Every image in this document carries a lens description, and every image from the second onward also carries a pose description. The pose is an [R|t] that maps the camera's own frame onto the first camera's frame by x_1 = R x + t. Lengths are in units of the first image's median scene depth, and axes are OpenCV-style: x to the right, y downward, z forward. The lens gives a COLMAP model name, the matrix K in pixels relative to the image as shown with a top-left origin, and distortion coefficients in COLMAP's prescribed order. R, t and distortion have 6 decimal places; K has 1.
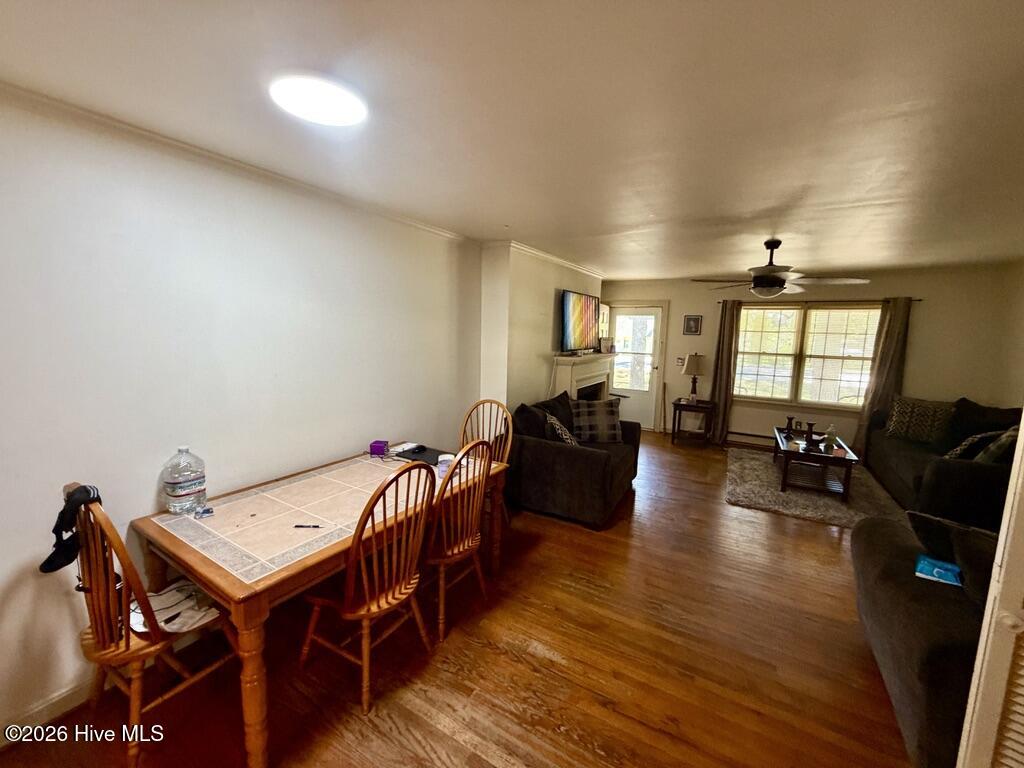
lens RADIAL K [[412.5, 0, 512.0], [0, 412.5, 384.0], [0, 0, 1]] dist [-0.002555, -0.000281]
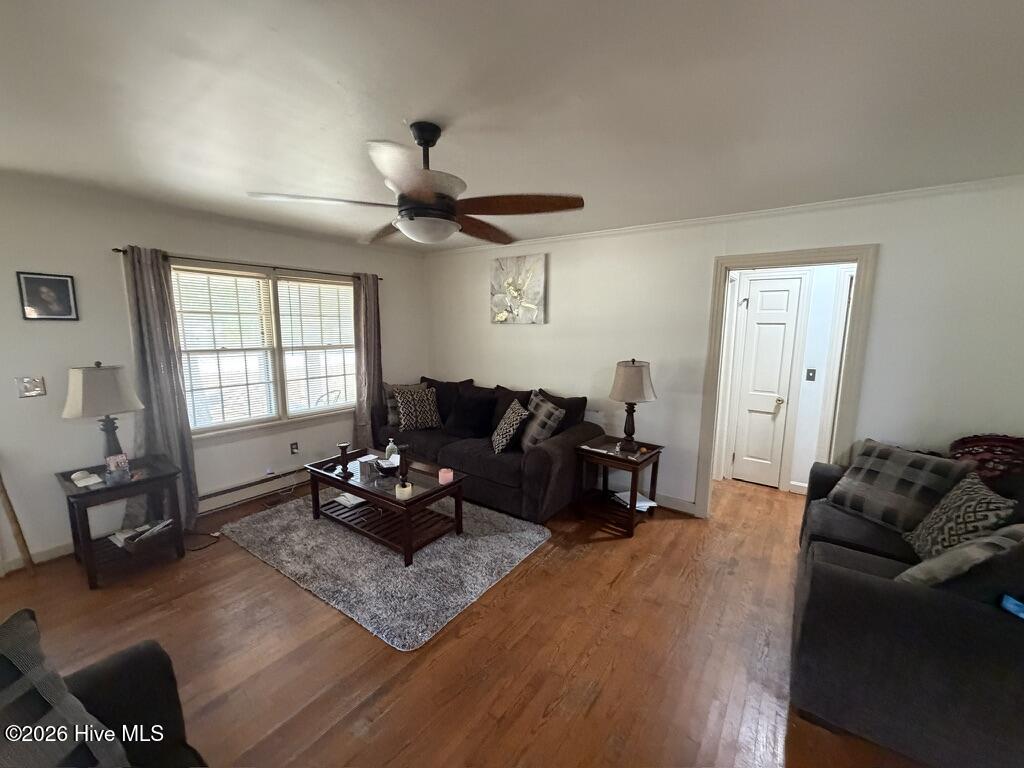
lens RADIAL K [[412.5, 0, 512.0], [0, 412.5, 384.0], [0, 0, 1]] dist [-0.002555, -0.000281]
pose [[0.101693, -0.164835, 0.981065, 0.068481], [0.124575, 0.980524, 0.151832, -0.067521], [-0.986985, 0.106776, 0.120247, 0.549572]]
